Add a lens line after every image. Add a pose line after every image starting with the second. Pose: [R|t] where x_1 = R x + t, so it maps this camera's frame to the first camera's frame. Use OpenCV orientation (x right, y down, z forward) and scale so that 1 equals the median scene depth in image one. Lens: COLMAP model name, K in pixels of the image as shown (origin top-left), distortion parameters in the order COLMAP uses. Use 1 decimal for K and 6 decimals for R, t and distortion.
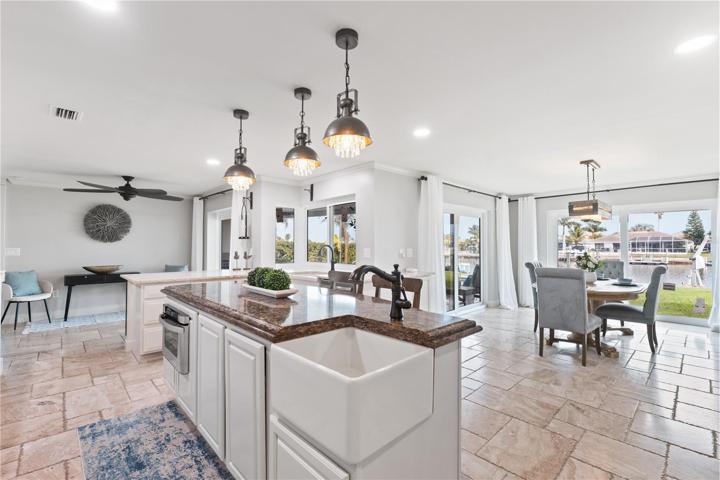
lens RADIAL K [[296.4, 0, 358.7], [0, 296.4, 242.8], [0, 0, 1]] dist [-0.032146, 0.000090]
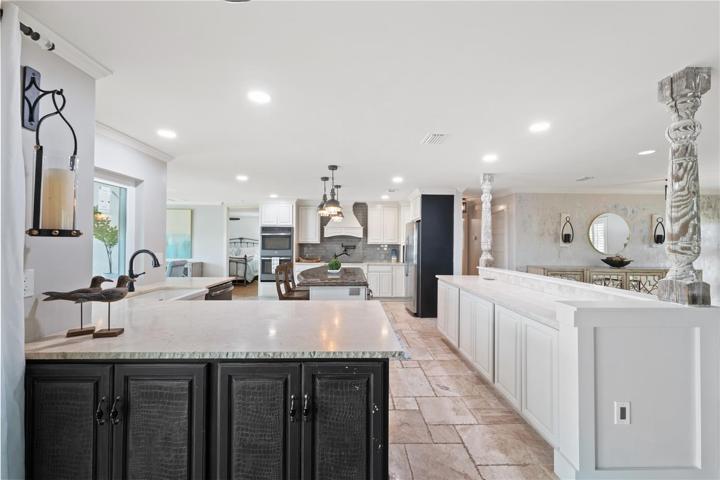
lens RADIAL K [[296.4, 0, 358.7], [0, 296.4, 242.8], [0, 0, 1]] dist [-0.032146, 0.000090]
pose [[-0.714793, -0.003695, 0.699326, -1.678716], [-0.012943, 0.999885, -0.007946, -0.030004], [-0.699216, -0.014731, -0.714759, 2.097850]]
